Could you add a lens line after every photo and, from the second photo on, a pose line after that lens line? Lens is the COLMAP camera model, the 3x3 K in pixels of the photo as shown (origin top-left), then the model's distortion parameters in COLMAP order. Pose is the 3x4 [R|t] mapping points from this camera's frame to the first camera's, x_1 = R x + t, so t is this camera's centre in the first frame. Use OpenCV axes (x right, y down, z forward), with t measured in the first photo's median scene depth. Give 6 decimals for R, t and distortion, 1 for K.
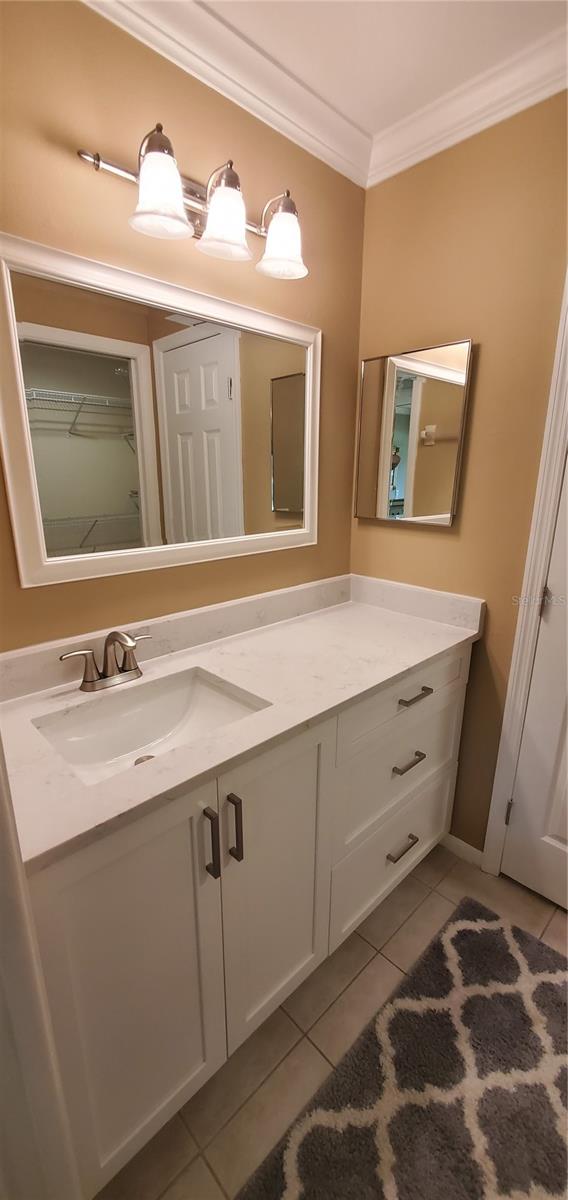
lens RADIAL K [[480.4, 0, 283.3], [0, 480.4, 603.2], [0, 0, 1]] dist [-0.001647, -0.000553]
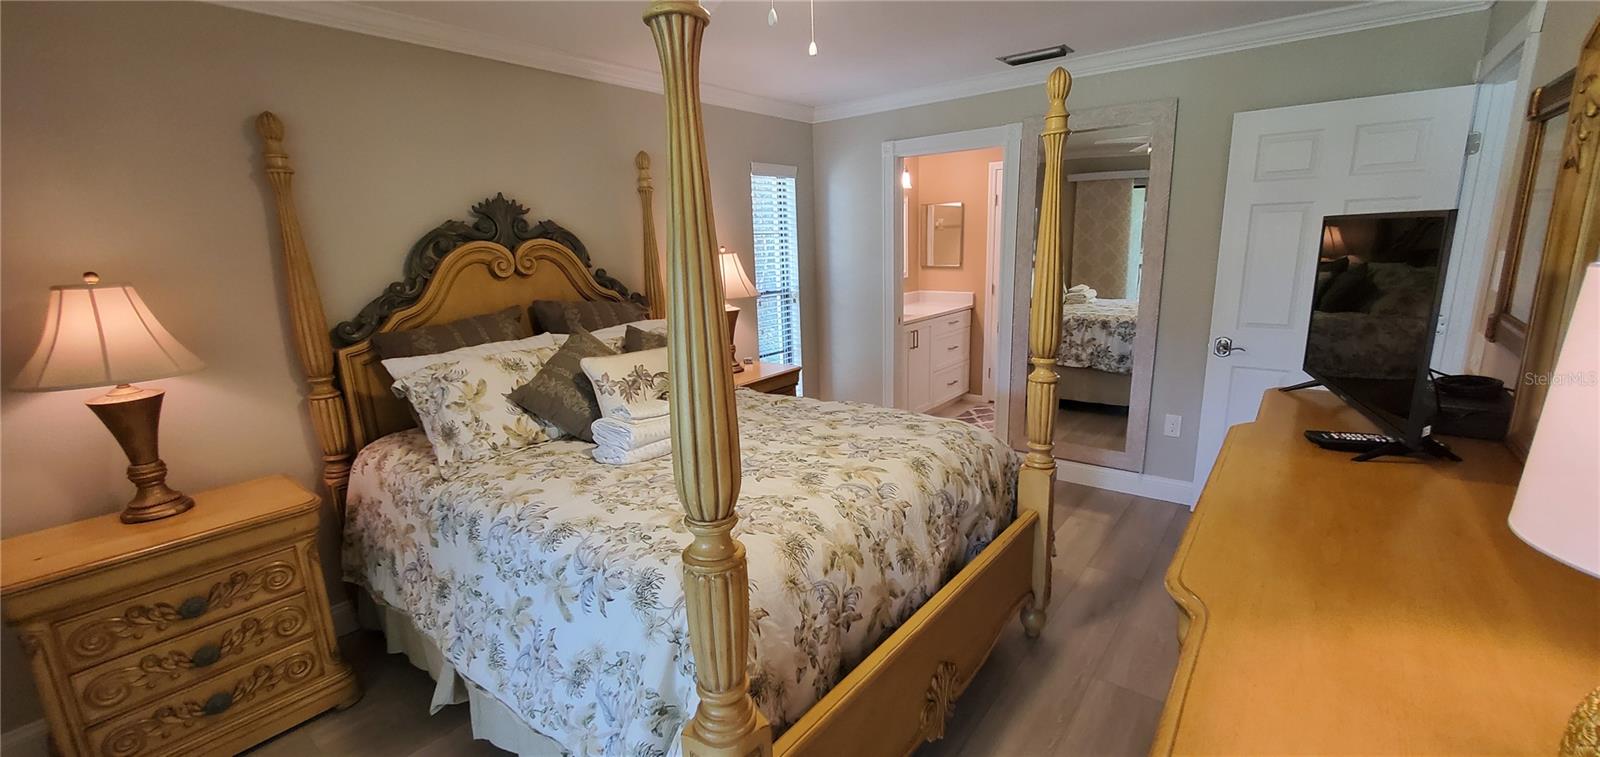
lens RADIAL K [[640.5, 0, 811.1], [0, 640.5, 387.8], [0, 0, 1]] dist [-0.001647, -0.000553]
pose [[0.989366, -0.069043, 0.128018, -1.022282], [0.073983, 0.996672, -0.034236, 0.604659], [-0.125228, 0.043343, 0.991181, -2.526468]]
